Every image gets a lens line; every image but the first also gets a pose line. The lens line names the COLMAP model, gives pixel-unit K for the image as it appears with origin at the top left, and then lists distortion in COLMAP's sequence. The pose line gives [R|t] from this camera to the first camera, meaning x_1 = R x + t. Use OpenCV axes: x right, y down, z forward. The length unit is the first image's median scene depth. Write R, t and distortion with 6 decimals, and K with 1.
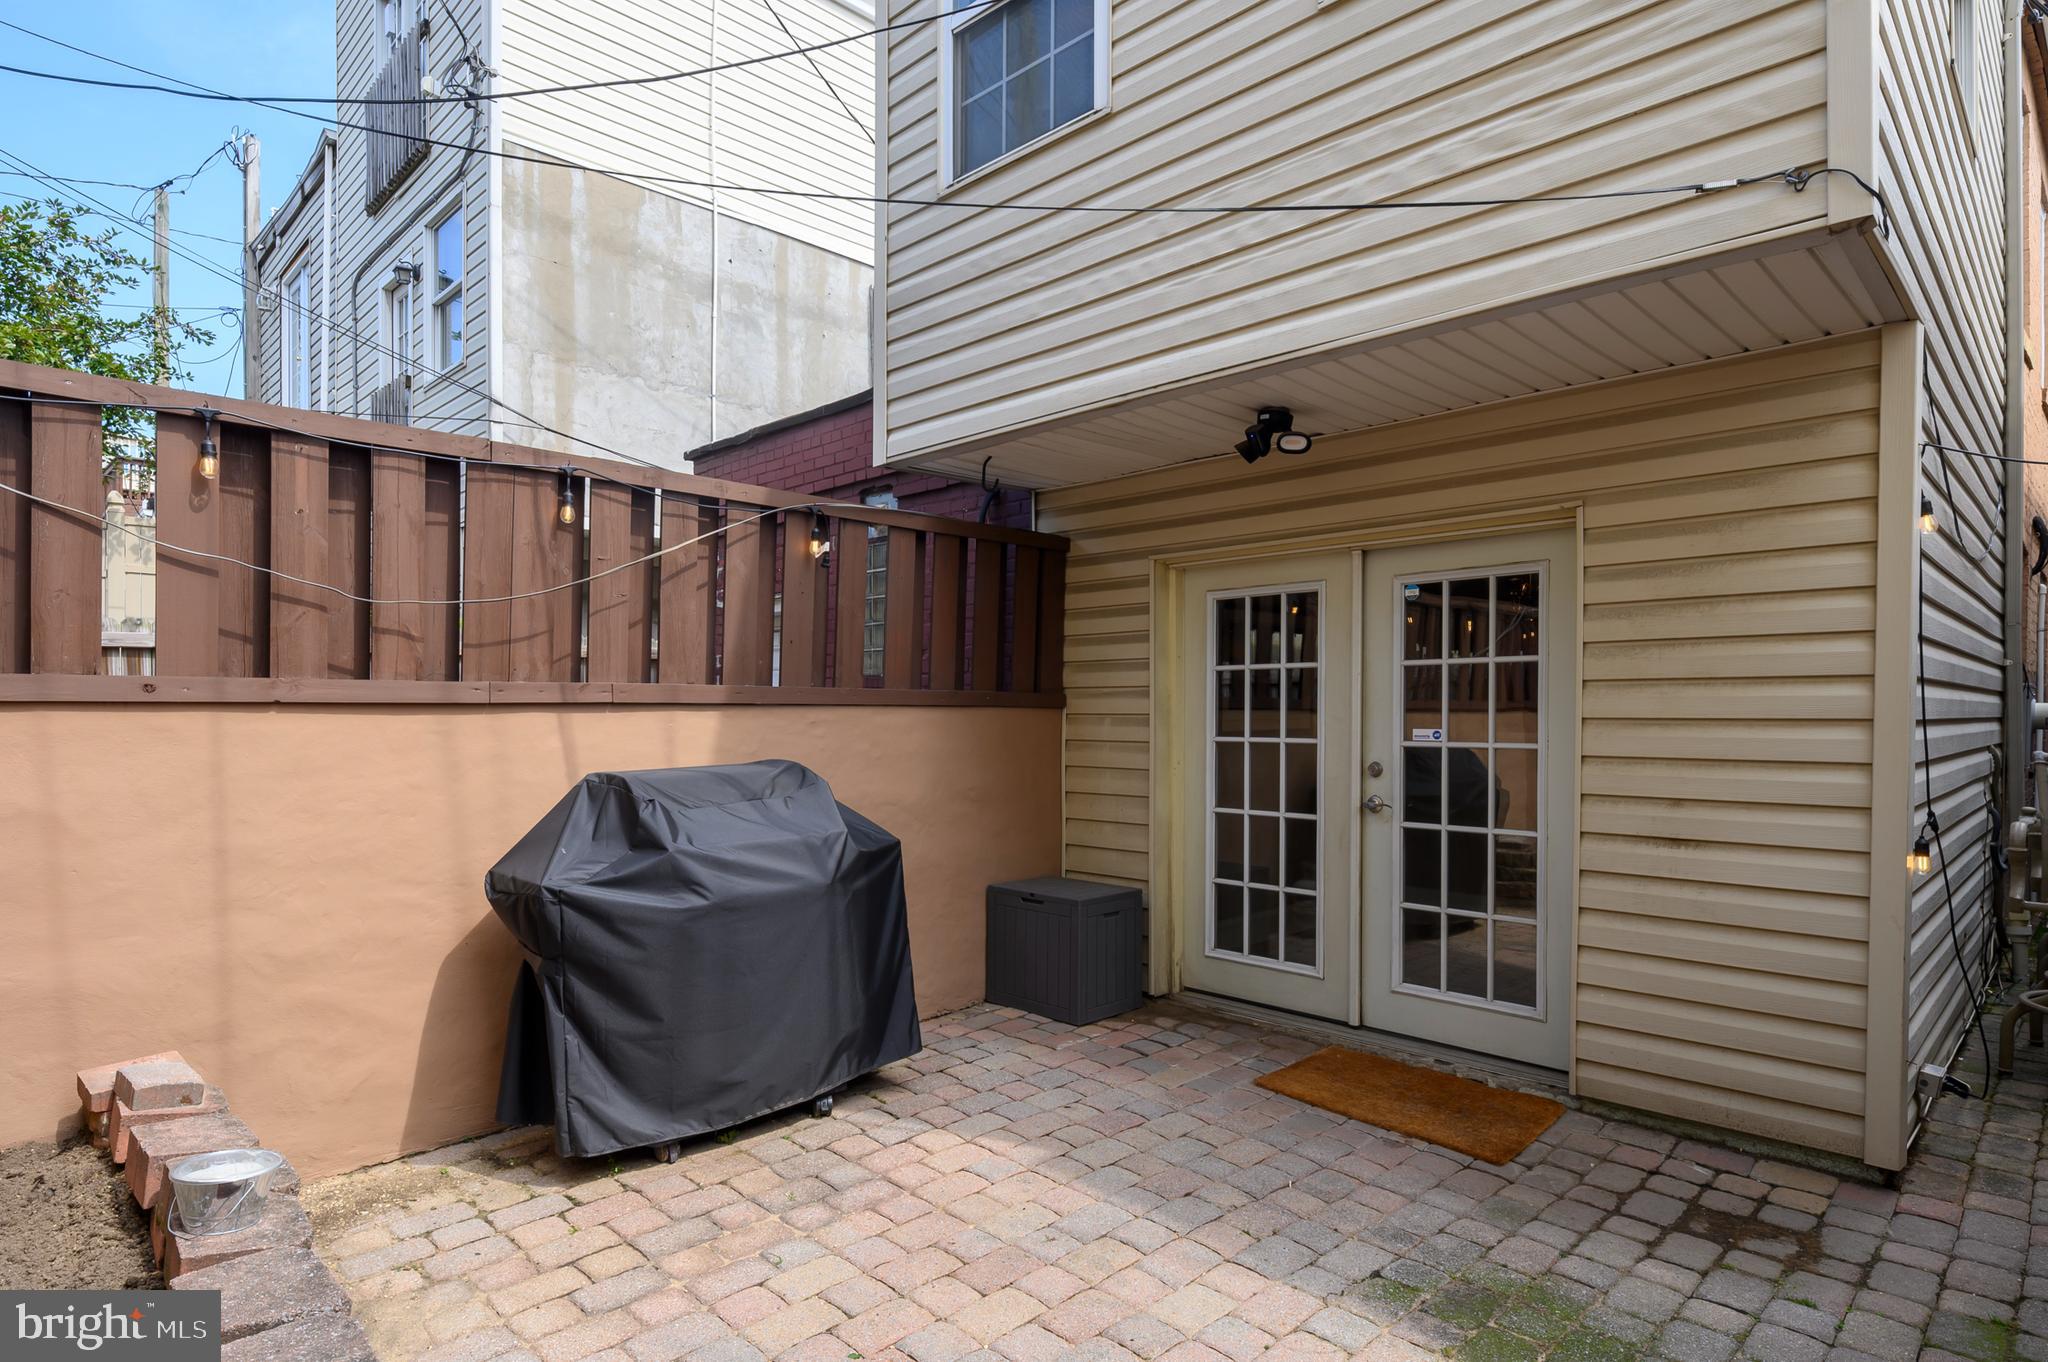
lens RADIAL K [[1114.4, 0, 1020.4], [0, 1114.4, 681.4], [0, 0, 1]] dist [-0.004421, -0.004890]
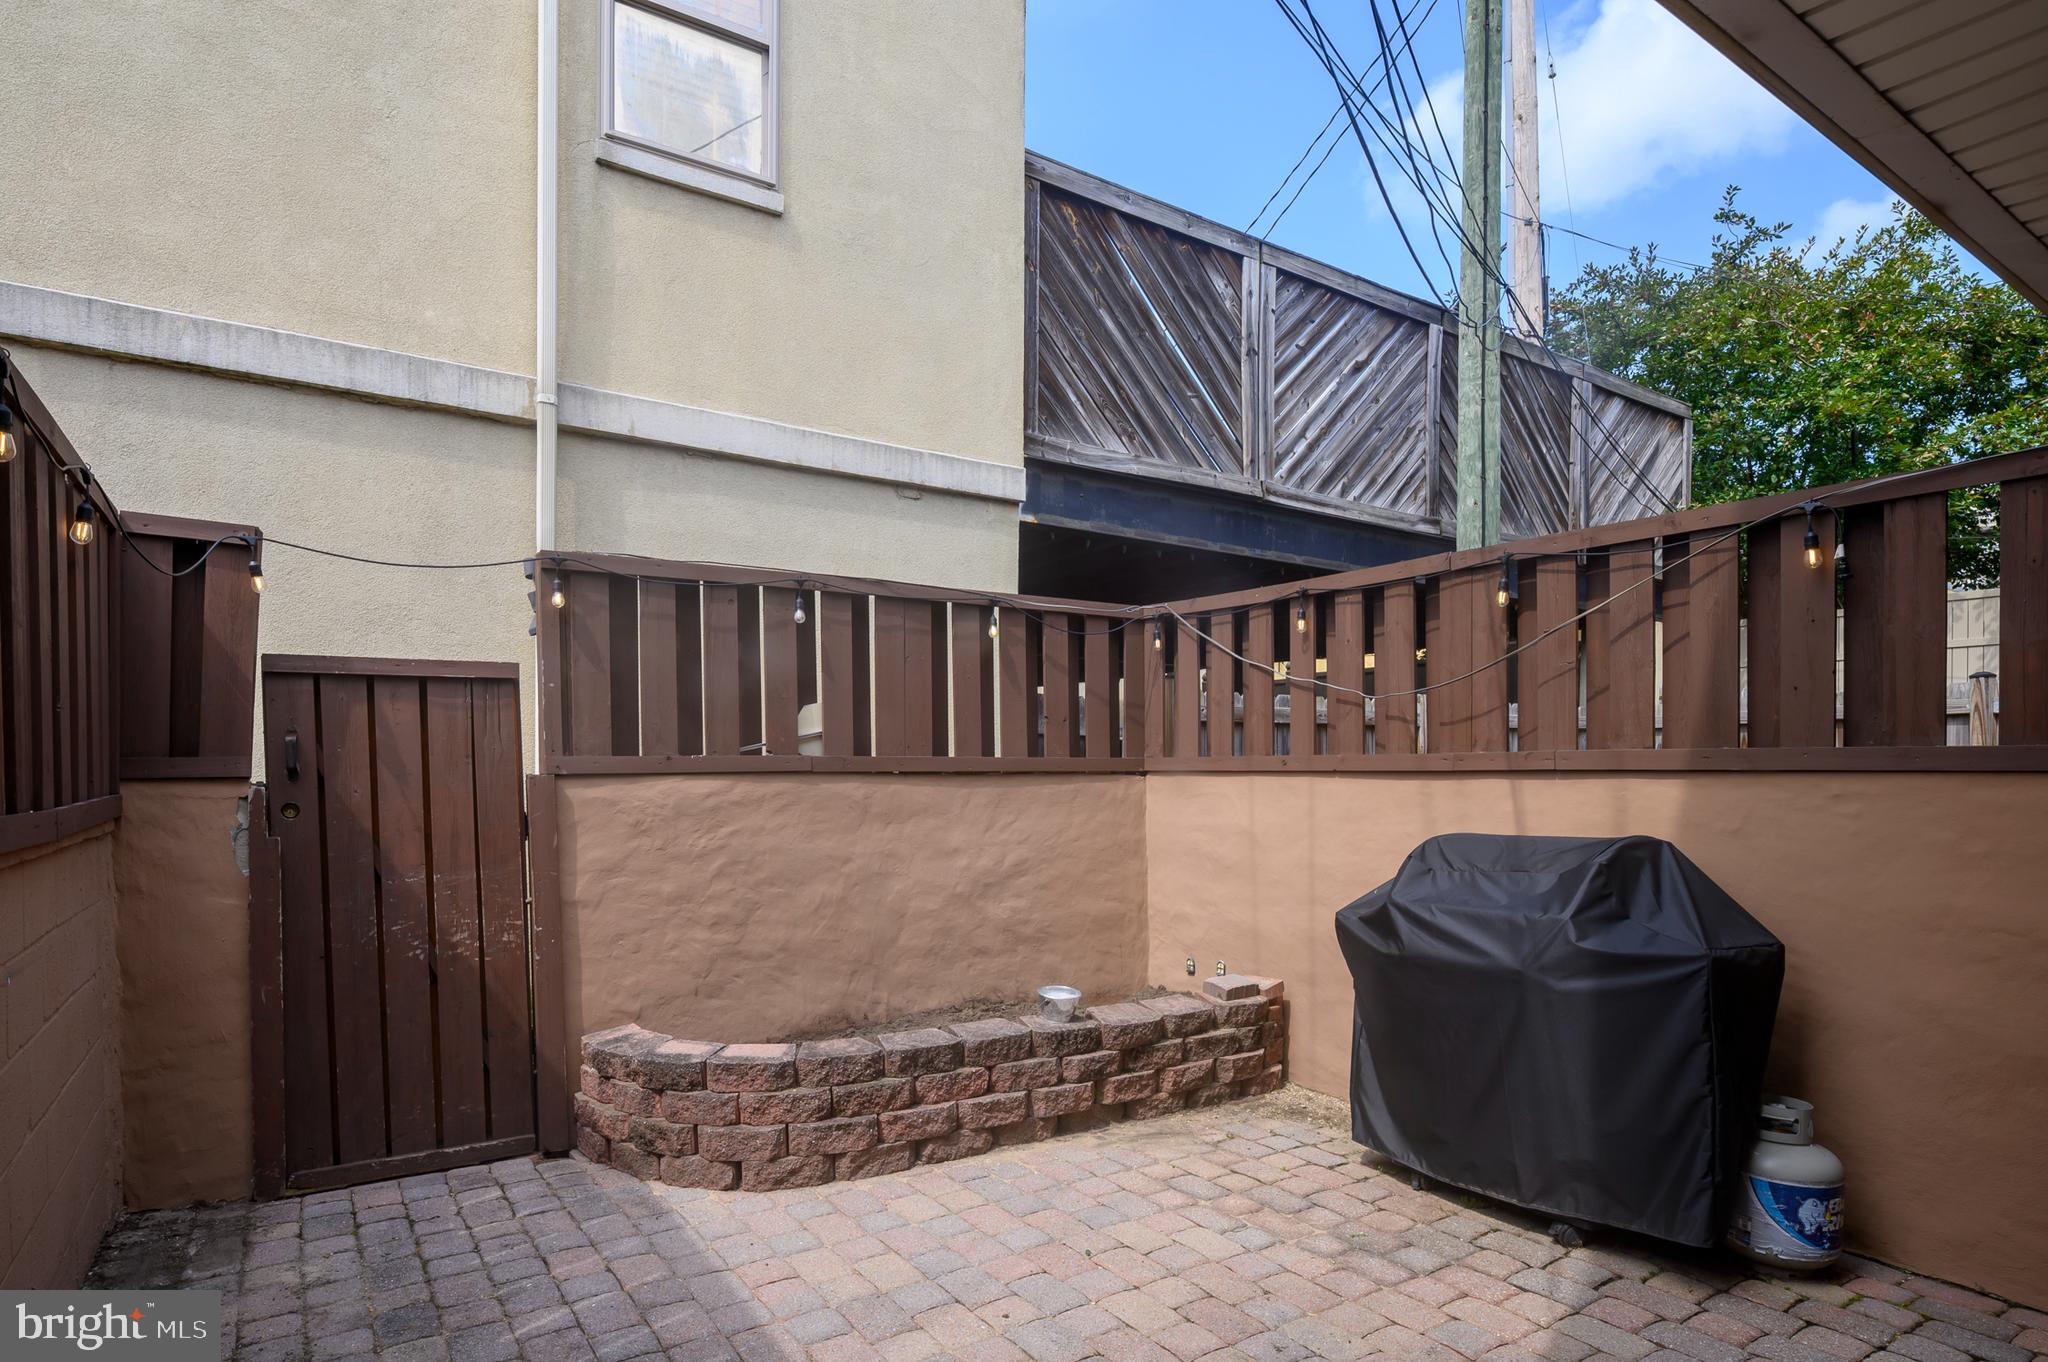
lens RADIAL K [[1114.4, 0, 1034.1], [0, 1114.4, 699.1], [0, 0, 1]] dist [-0.004421, -0.004890]
pose [[-0.203883, -0.071631, -0.976371, 0.879482], [0.013707, 0.997013, -0.076007, 0.030494], [0.978899, -0.028880, -0.202292, 0.883199]]
